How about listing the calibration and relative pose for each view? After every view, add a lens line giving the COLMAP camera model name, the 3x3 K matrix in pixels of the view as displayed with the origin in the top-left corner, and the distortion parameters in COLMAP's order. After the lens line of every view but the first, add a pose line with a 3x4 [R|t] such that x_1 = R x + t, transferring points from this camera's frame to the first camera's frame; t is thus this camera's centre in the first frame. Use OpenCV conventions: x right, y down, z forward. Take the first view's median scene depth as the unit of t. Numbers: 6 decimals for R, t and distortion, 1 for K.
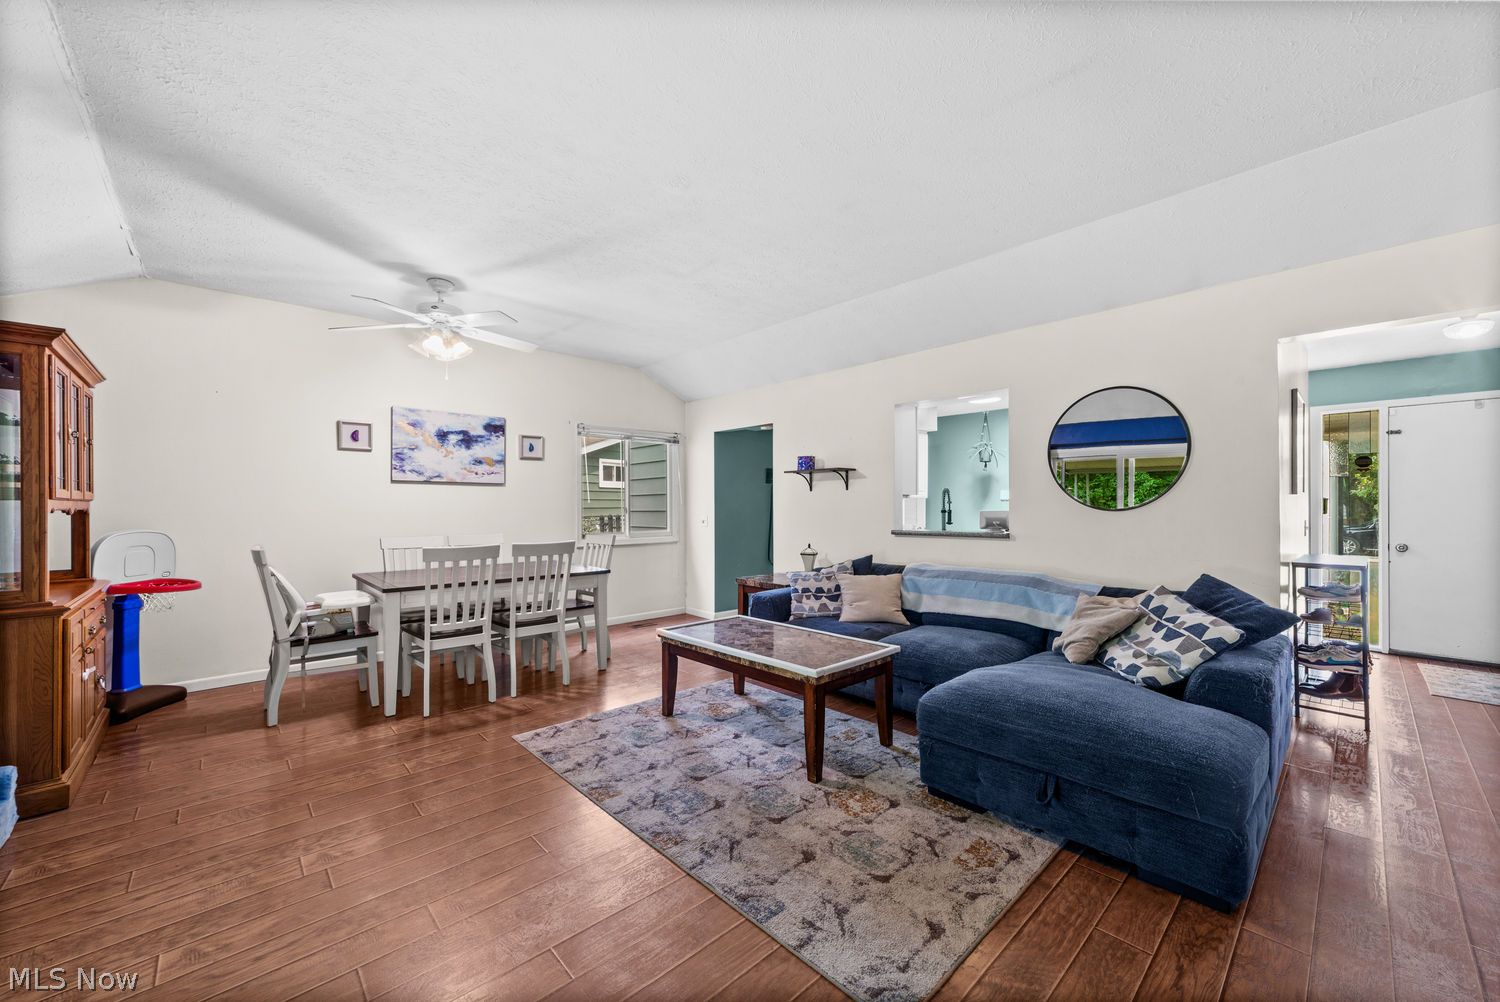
lens RADIAL K [[582.9, 0, 745.6], [0, 582.9, 501.3], [0, 0, 1]] dist [-0.011394, 0.004243]
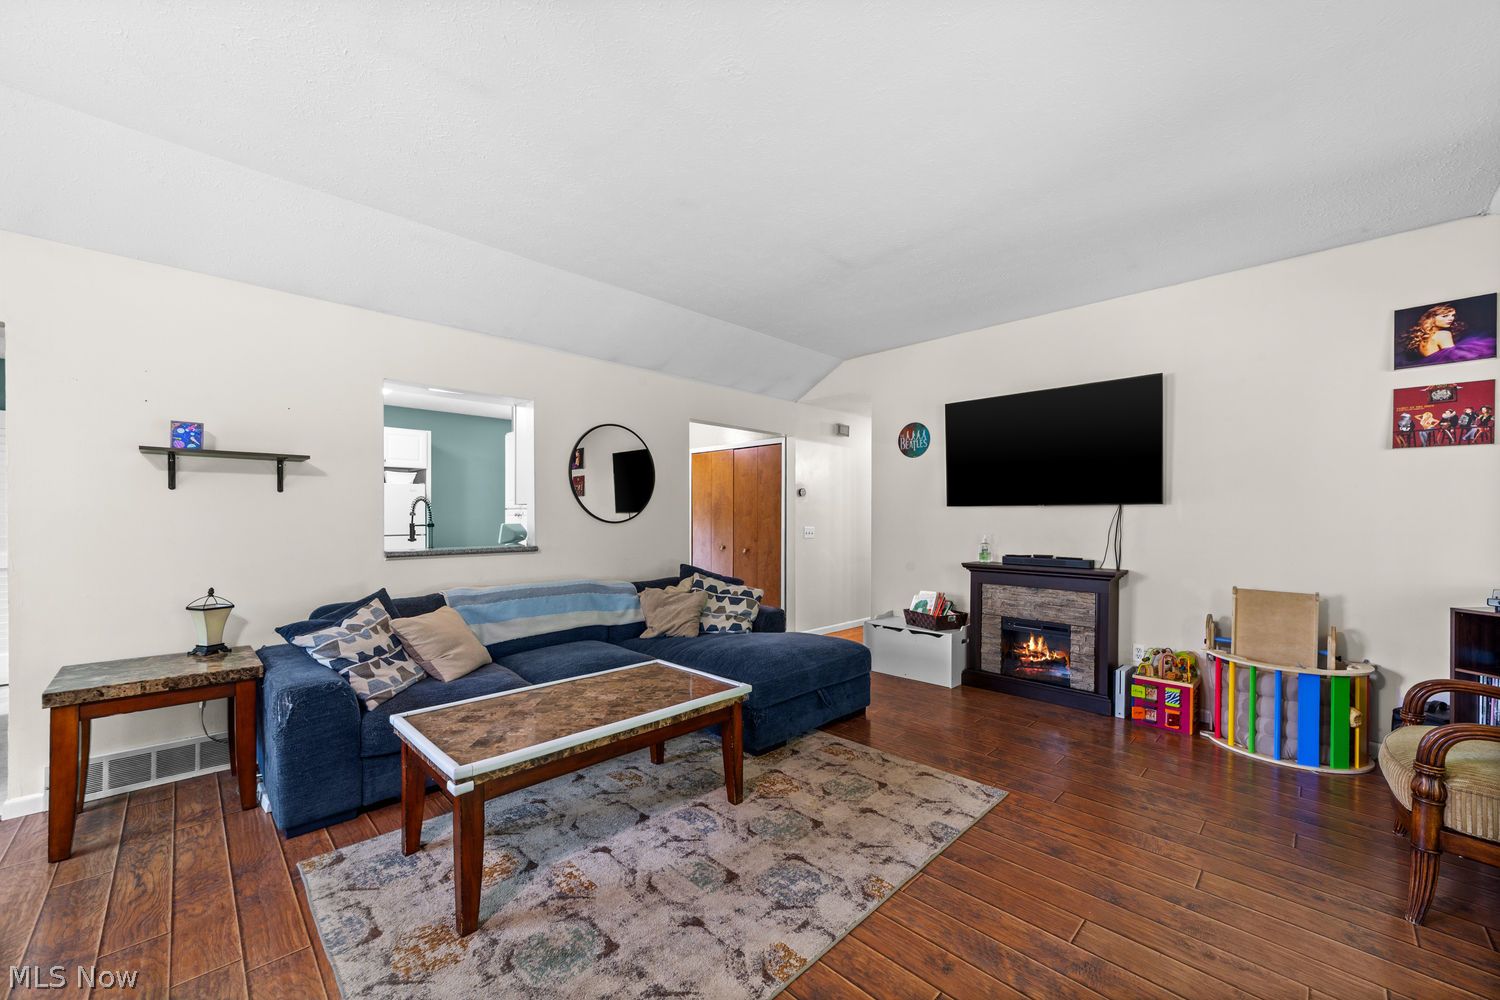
lens RADIAL K [[582.9, 0, 746.0], [0, 582.9, 516.0], [0, 0, 1]] dist [-0.011394, 0.004243]
pose [[-0.041336, 0.006151, 0.999126, -0.786555], [-0.011810, 0.999908, -0.006645, 0.008189], [-0.999075, -0.012075, -0.041260, 0.945702]]
